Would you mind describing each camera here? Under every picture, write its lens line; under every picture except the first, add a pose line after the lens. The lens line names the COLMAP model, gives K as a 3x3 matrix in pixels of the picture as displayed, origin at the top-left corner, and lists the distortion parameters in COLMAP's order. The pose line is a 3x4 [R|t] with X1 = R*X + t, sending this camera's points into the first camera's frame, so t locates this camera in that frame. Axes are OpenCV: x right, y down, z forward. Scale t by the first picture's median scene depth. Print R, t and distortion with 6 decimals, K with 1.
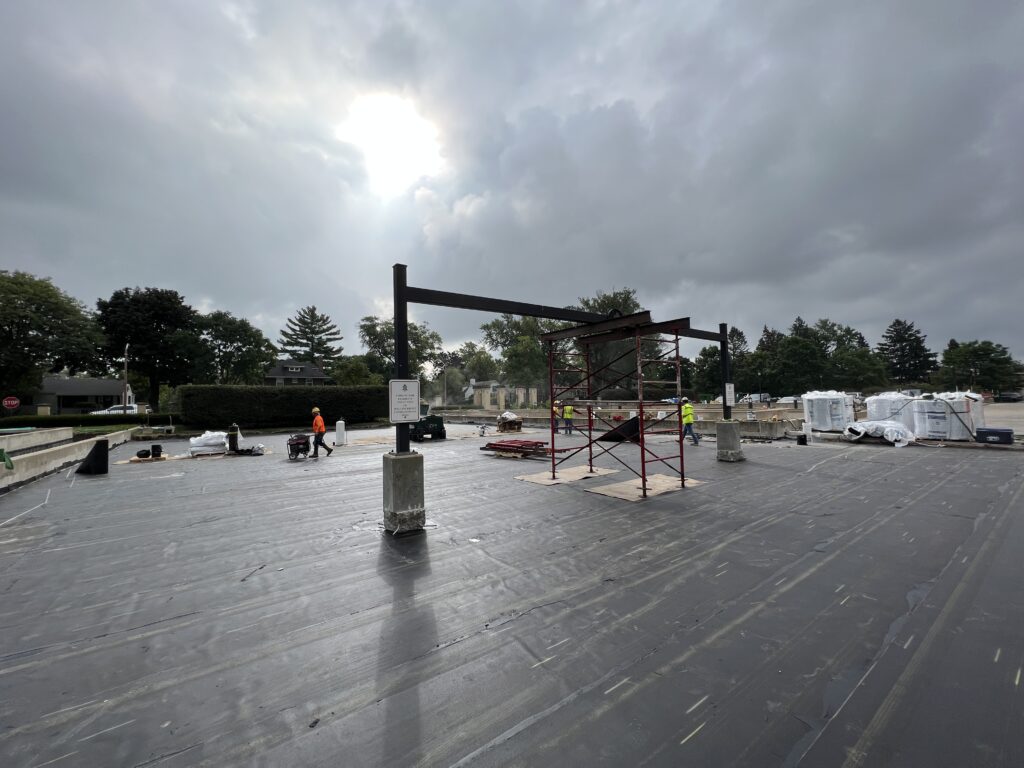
lens RADIAL K [[413.8, 0, 512.0], [0, 413.8, 384.0], [0, 0, 1]] dist [0.000214, 0.000279]
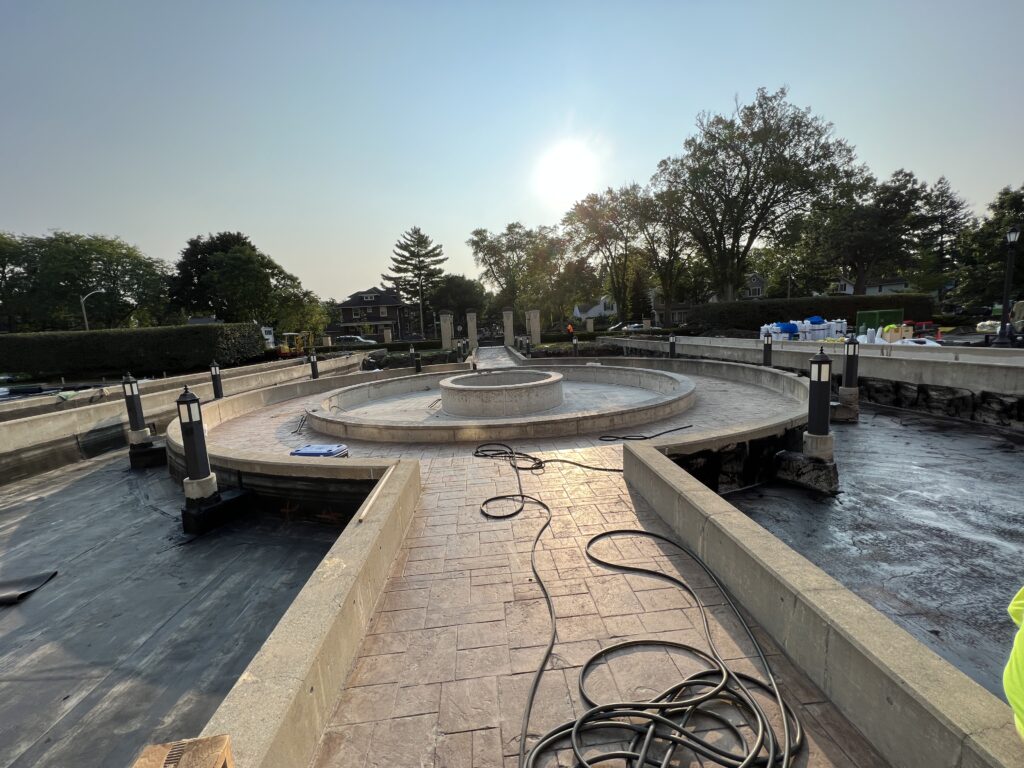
lens RADIAL K [[413.8, 0, 512.0], [0, 413.8, 384.0], [0, 0, 1]] dist [0.000214, 0.000279]
pose [[0.846776, 0.032285, -0.530969, 0.207297], [0.073607, 0.981443, 0.177063, 0.008105], [0.526833, -0.189016, 0.828686, 0.289630]]
